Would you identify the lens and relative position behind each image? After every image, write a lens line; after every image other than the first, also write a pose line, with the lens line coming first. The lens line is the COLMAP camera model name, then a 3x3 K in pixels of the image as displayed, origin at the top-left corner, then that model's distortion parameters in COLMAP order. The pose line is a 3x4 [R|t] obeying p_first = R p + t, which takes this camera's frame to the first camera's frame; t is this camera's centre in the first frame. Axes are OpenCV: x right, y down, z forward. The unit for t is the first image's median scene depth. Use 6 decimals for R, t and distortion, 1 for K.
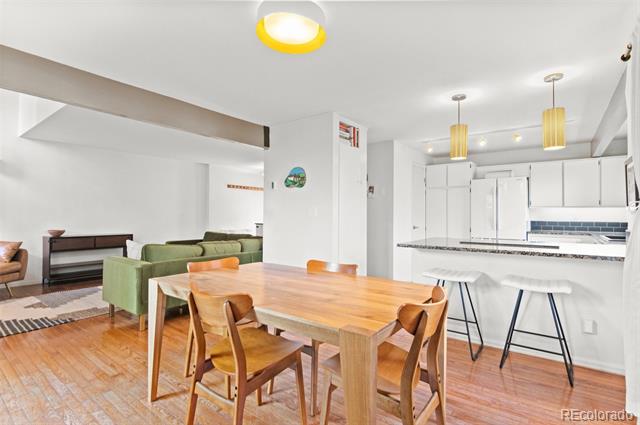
lens RADIAL K [[314.2, 0, 318.7], [0, 314.2, 210.4], [0, 0, 1]] dist [-0.010336, 0.003793]
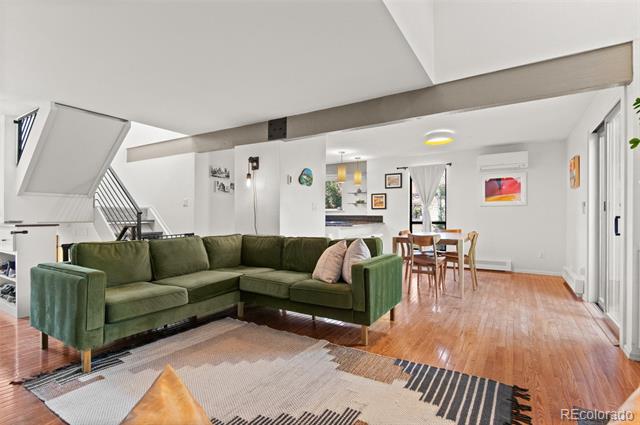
lens RADIAL K [[314.2, 0, 318.4], [0, 314.2, 213.3], [0, 0, 1]] dist [-0.010336, 0.003793]
pose [[-0.092513, -0.000209, 0.995711, -1.088708], [-0.015821, 0.999874, -0.001260, 0.027080], [-0.995586, -0.015870, -0.092505, 0.930922]]
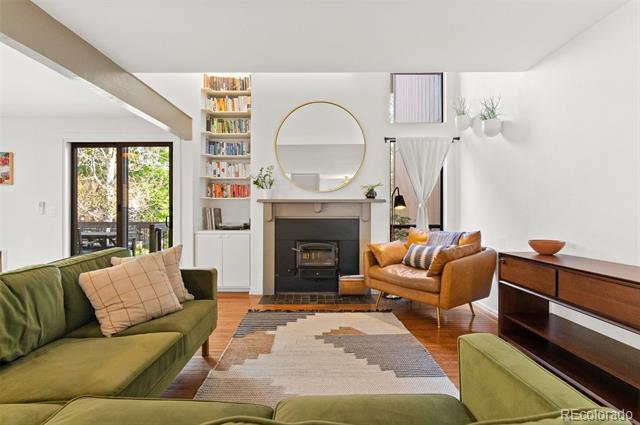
lens RADIAL K [[314.2, 0, 317.7], [0, 314.2, 213.0], [0, 0, 1]] dist [-0.010336, 0.003793]
pose [[-0.792073, -0.004284, -0.610411, -0.351664], [0.004861, 0.999899, -0.013325, 0.030921], [0.610406, -0.013522, -0.791973, 1.333750]]
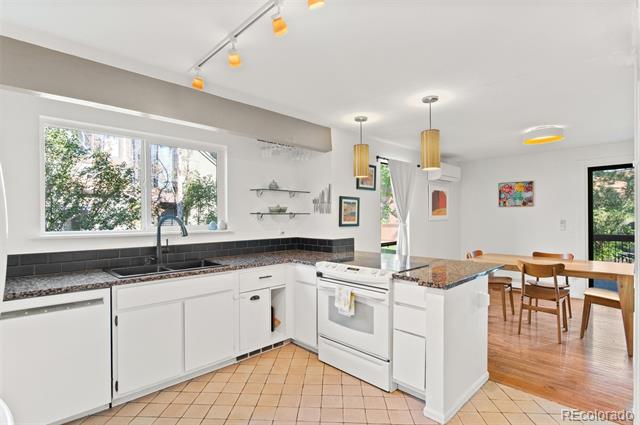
lens RADIAL K [[314.2, 0, 322.6], [0, 314.2, 218.6], [0, 0, 1]] dist [-0.010336, 0.003793]
pose [[-0.990260, 0.005499, 0.139121, 0.432086], [0.003497, 0.999887, -0.014630, -0.009244], [-0.139186, -0.014001, -0.990167, 1.329670]]
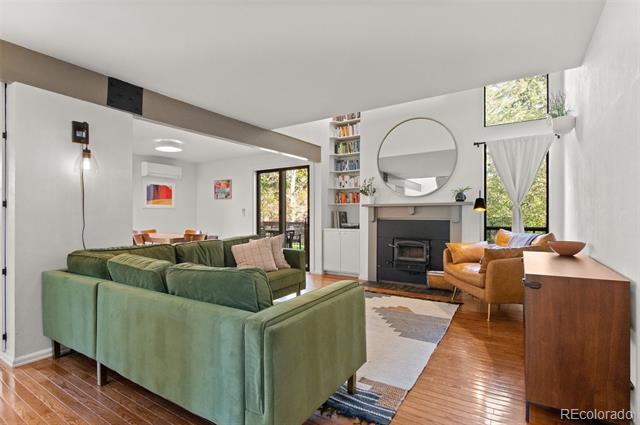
lens RADIAL K [[314.2, 0, 317.2], [0, 314.2, 215.5], [0, 0, 1]] dist [-0.010336, 0.003793]
pose [[-0.997335, -0.004567, -0.072815, -0.516247], [-0.003369, 0.999857, -0.016572, 0.038988], [0.072880, -0.016283, -0.997208, 1.645311]]
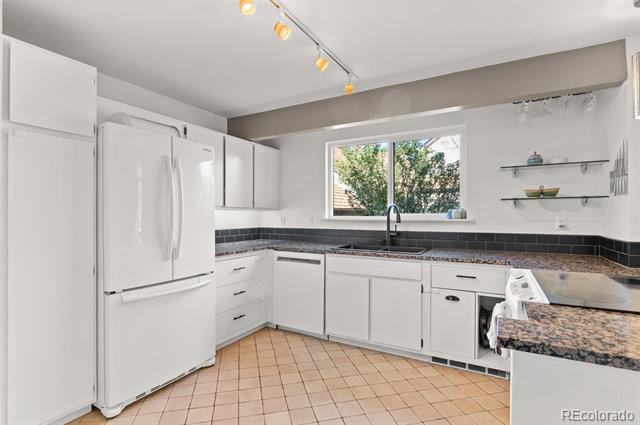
lens RADIAL K [[314.2, 0, 319.0], [0, 314.2, 212.4], [0, 0, 1]] dist [-0.010336, 0.003793]
pose [[-0.141172, 0.004275, 0.989976, 0.150331], [-0.013648, 0.999887, -0.006264, 0.000368], [-0.989891, -0.014396, -0.141098, 1.017558]]
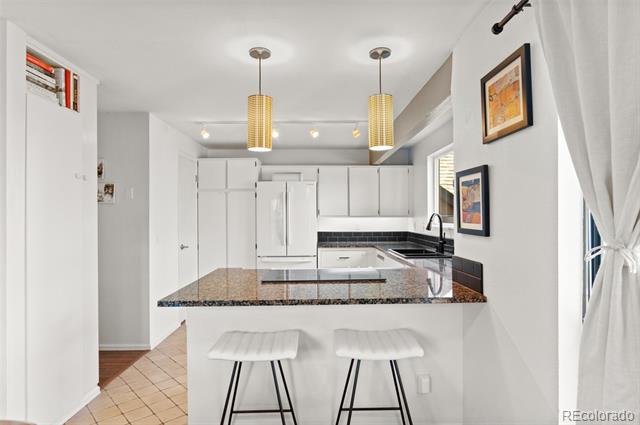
lens RADIAL K [[362.1, 0, 319.3], [0, 362.1, 217.4], [0, 0, 1]] dist [-0.002915, 0.000331]
pose [[0.781559, -0.010712, 0.623739, 0.058394], [0.000723, 0.999867, 0.016266, -0.028968], [-0.623831, -0.012262, 0.781463, 0.248185]]
